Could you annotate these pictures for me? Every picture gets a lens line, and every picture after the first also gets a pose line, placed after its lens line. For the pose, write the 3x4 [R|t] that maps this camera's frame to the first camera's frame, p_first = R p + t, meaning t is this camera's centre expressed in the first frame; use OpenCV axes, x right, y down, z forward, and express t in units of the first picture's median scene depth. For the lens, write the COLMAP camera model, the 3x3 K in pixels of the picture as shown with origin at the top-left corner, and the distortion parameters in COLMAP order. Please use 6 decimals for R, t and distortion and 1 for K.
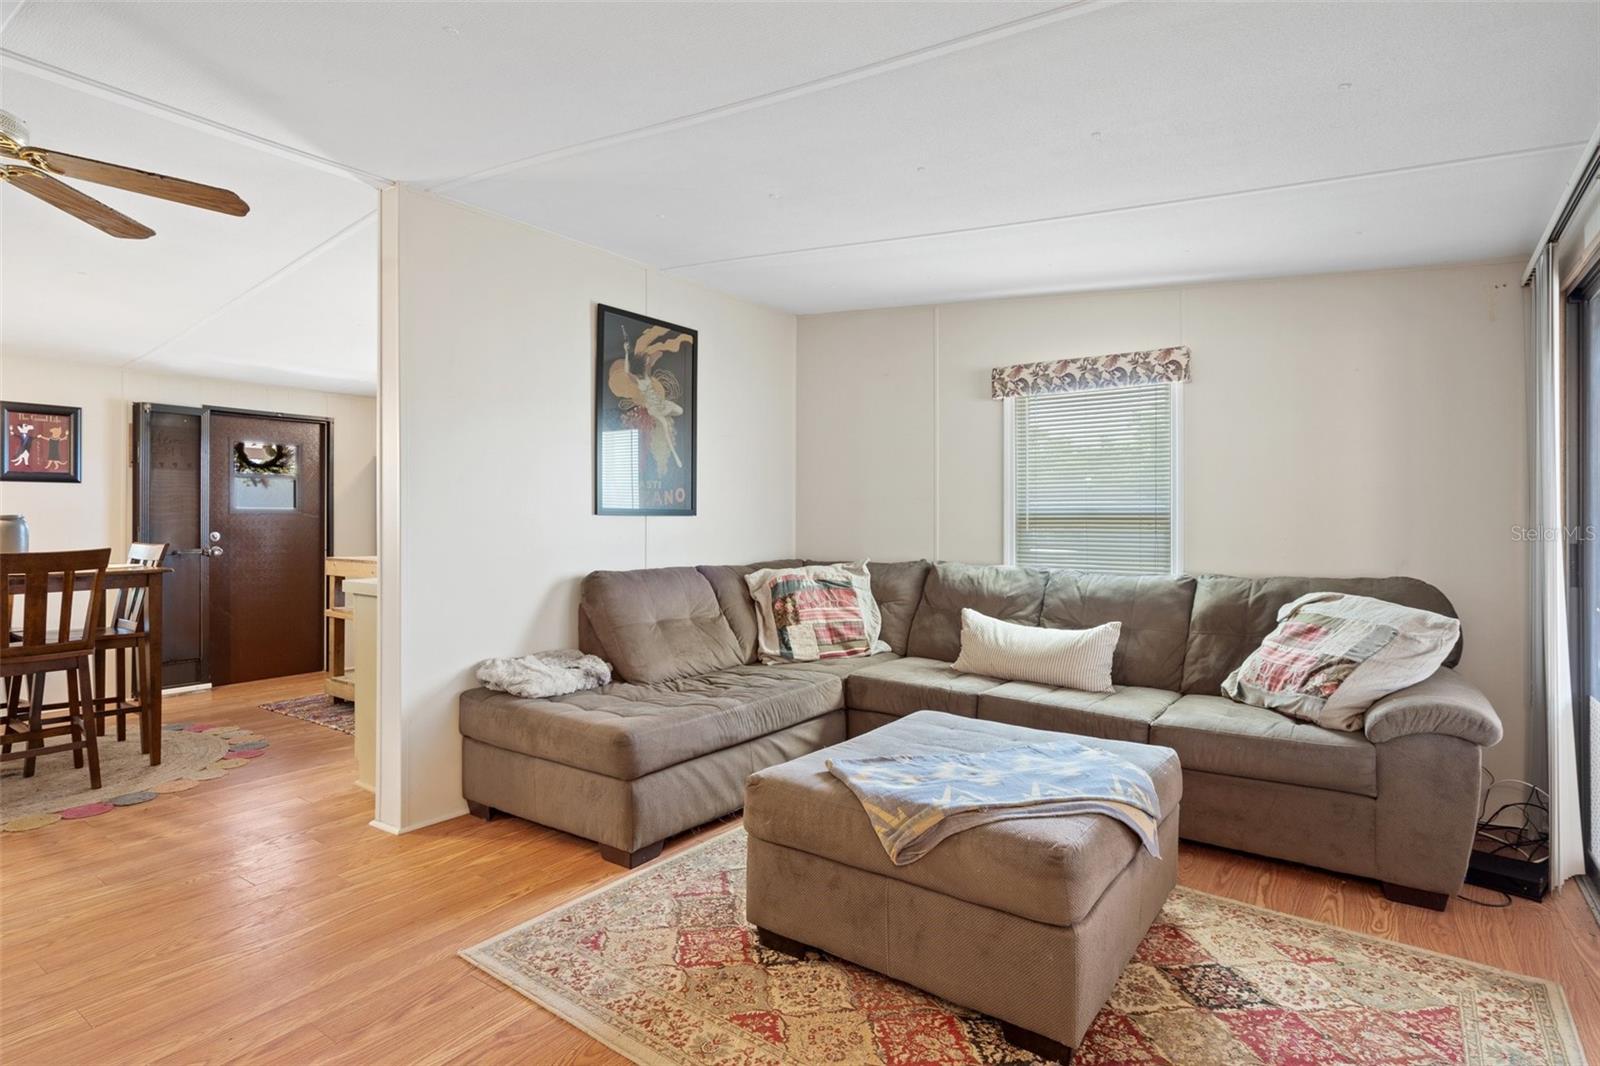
lens RADIAL K [[812.9, 0, 796.6], [0, 812.9, 515.5], [0, 0, 1]] dist [0.003037, -0.000494]
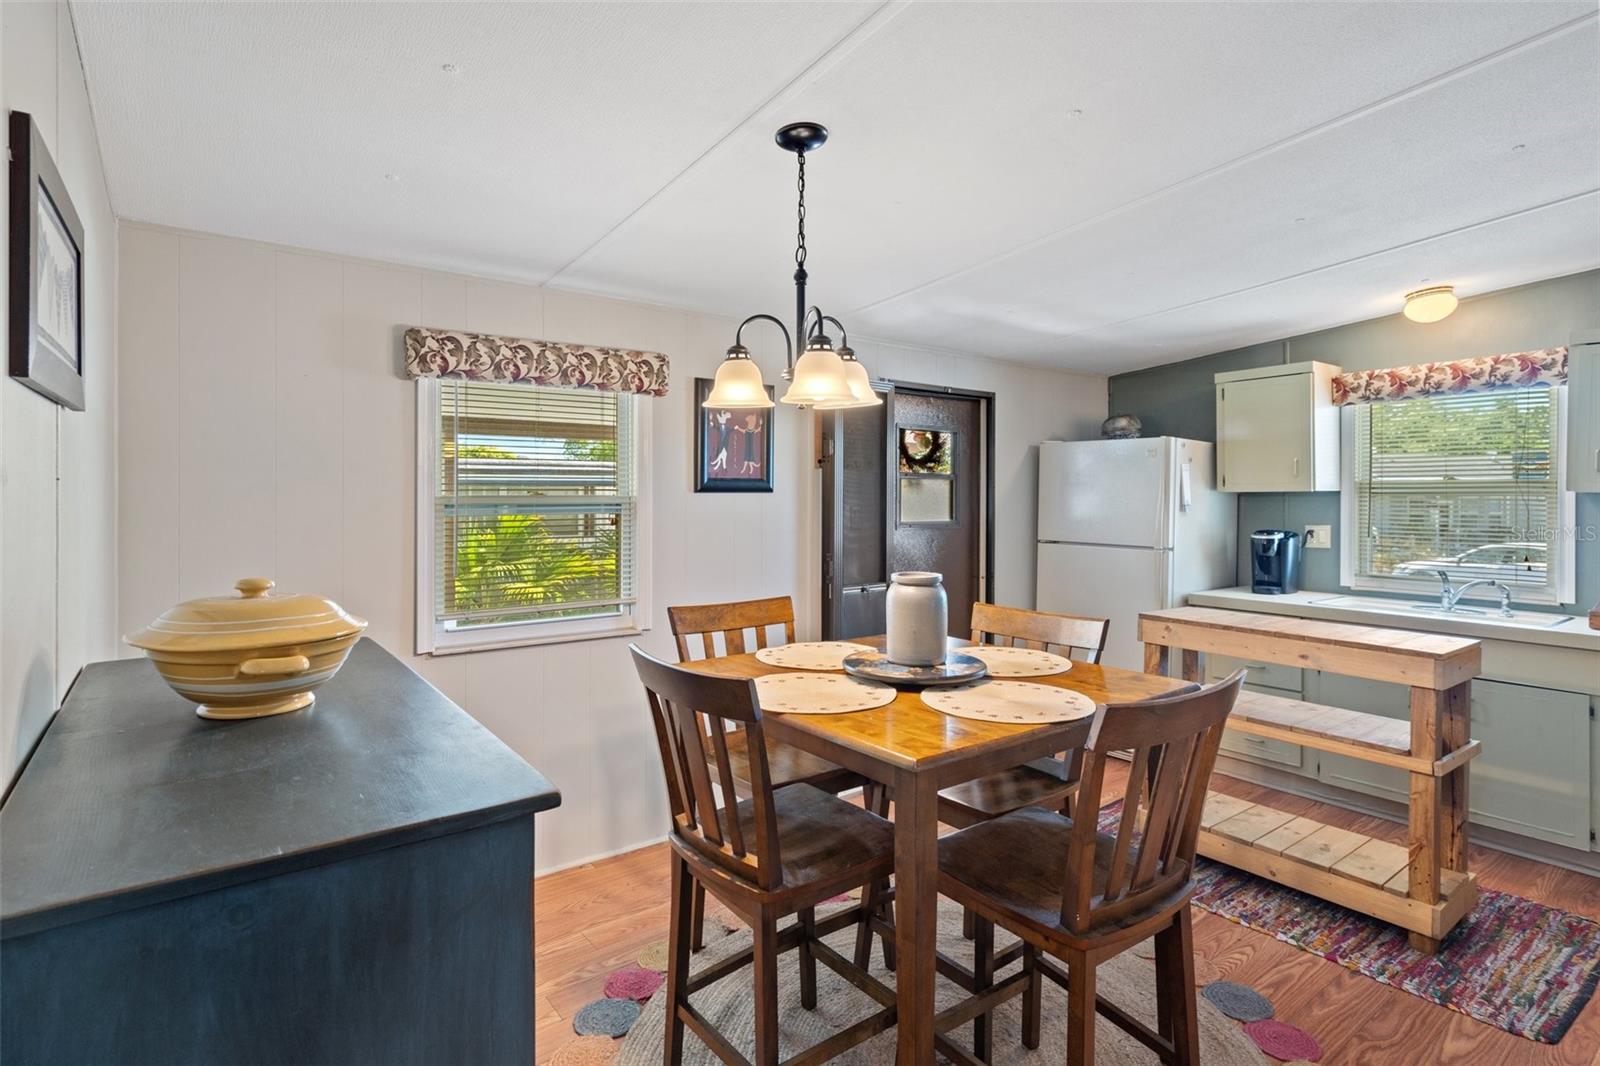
lens RADIAL K [[816.9, 0, 799.7], [0, 816.9, 496.9], [0, 0, 1]] dist [0.002708, -0.000150]
pose [[0.955838, 0.006593, -0.293822, -0.609104], [-0.004359, 0.999956, 0.008257, -0.039494], [0.293863, -0.006611, 0.955825, 0.309907]]
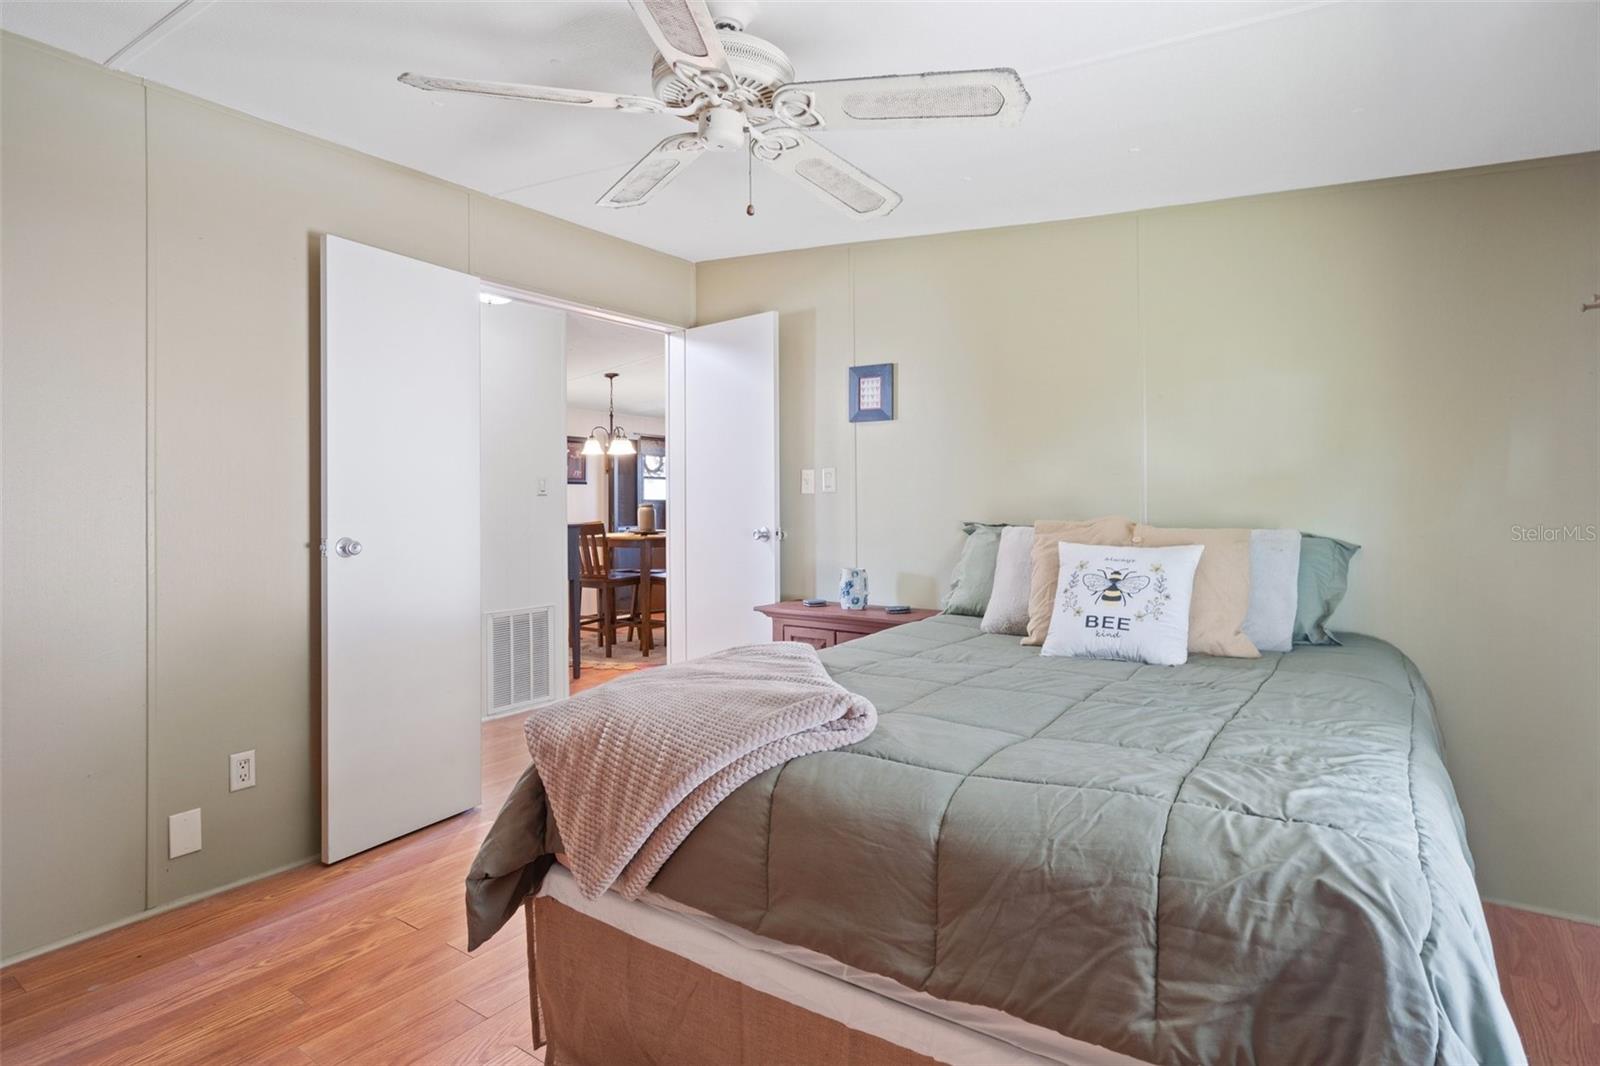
lens RADIAL K [[812.9, 0, 796.6], [0, 812.9, 515.5], [0, 0, 1]] dist [0.003037, -0.000494]
pose [[0.999997, 0.001319, 0.002166, -0.441261], [-0.001357, 0.999848, 0.017387, -0.006158], [-0.002143, -0.017389, 0.999846, -0.561514]]
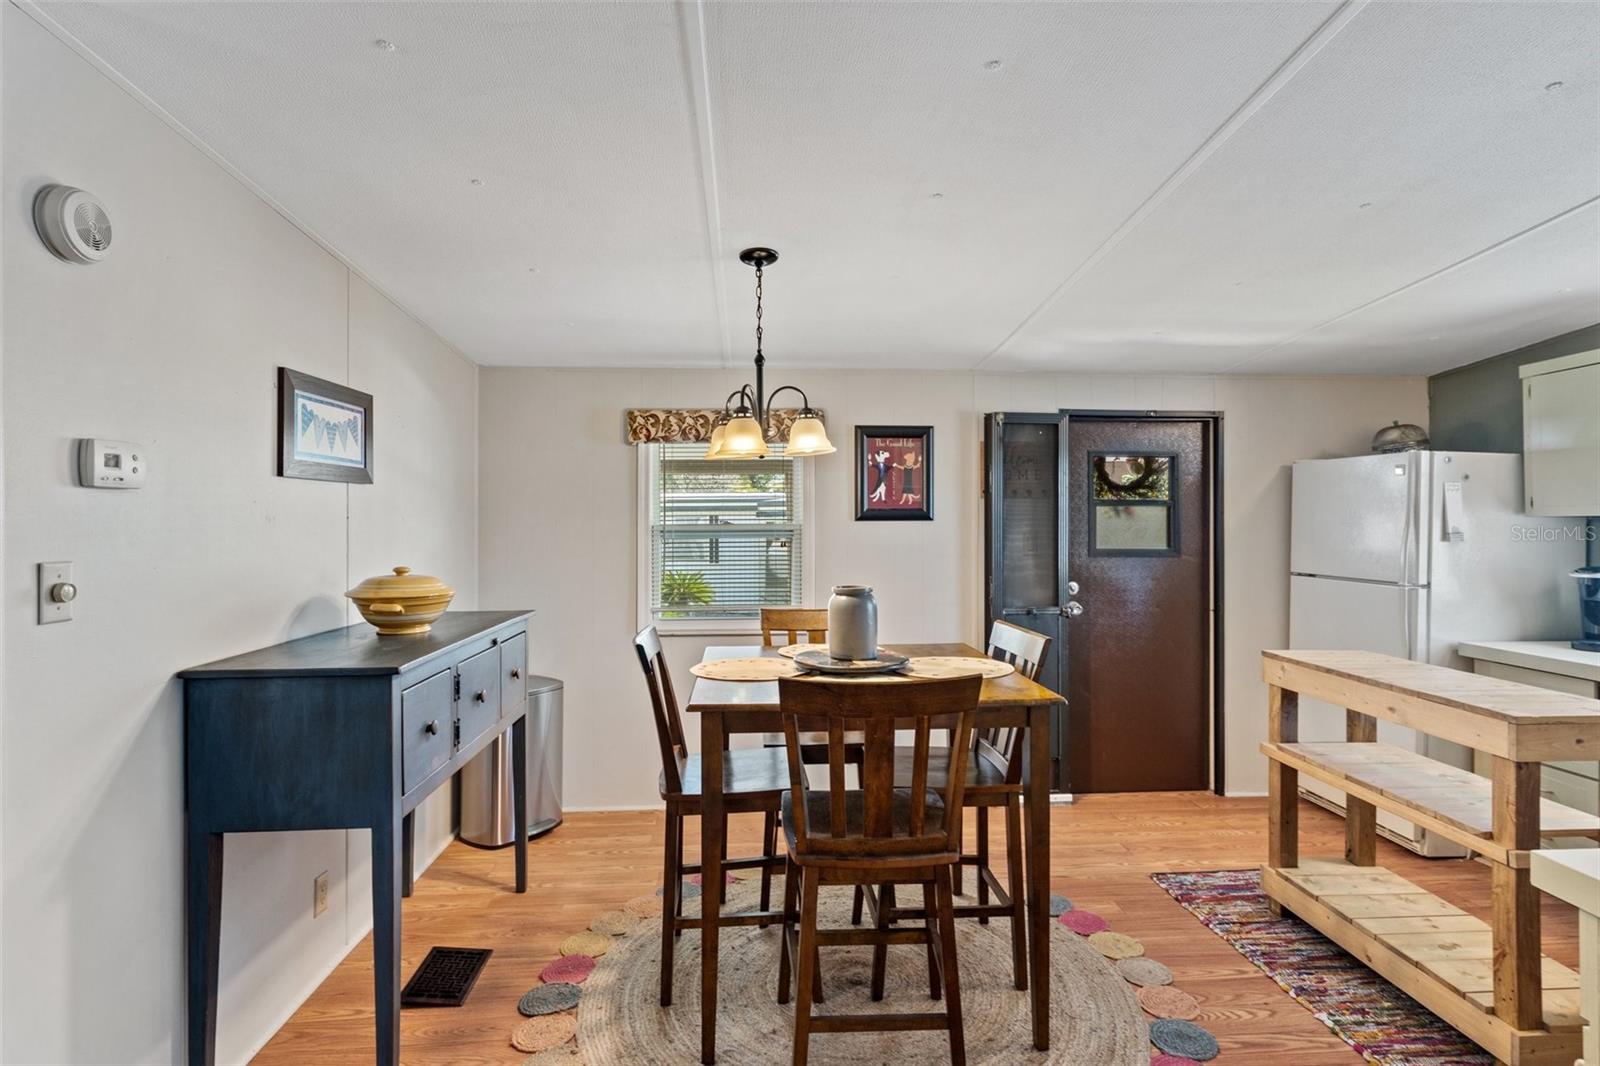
lens RADIAL K [[812.9, 0, 796.6], [0, 812.9, 515.5], [0, 0, 1]] dist [0.003037, -0.000494]
pose [[0.637170, -0.004357, -0.770711, -0.328960], [0.003537, 0.999990, -0.002729, -0.040395], [0.770715, -0.000987, 0.637179, 0.365931]]
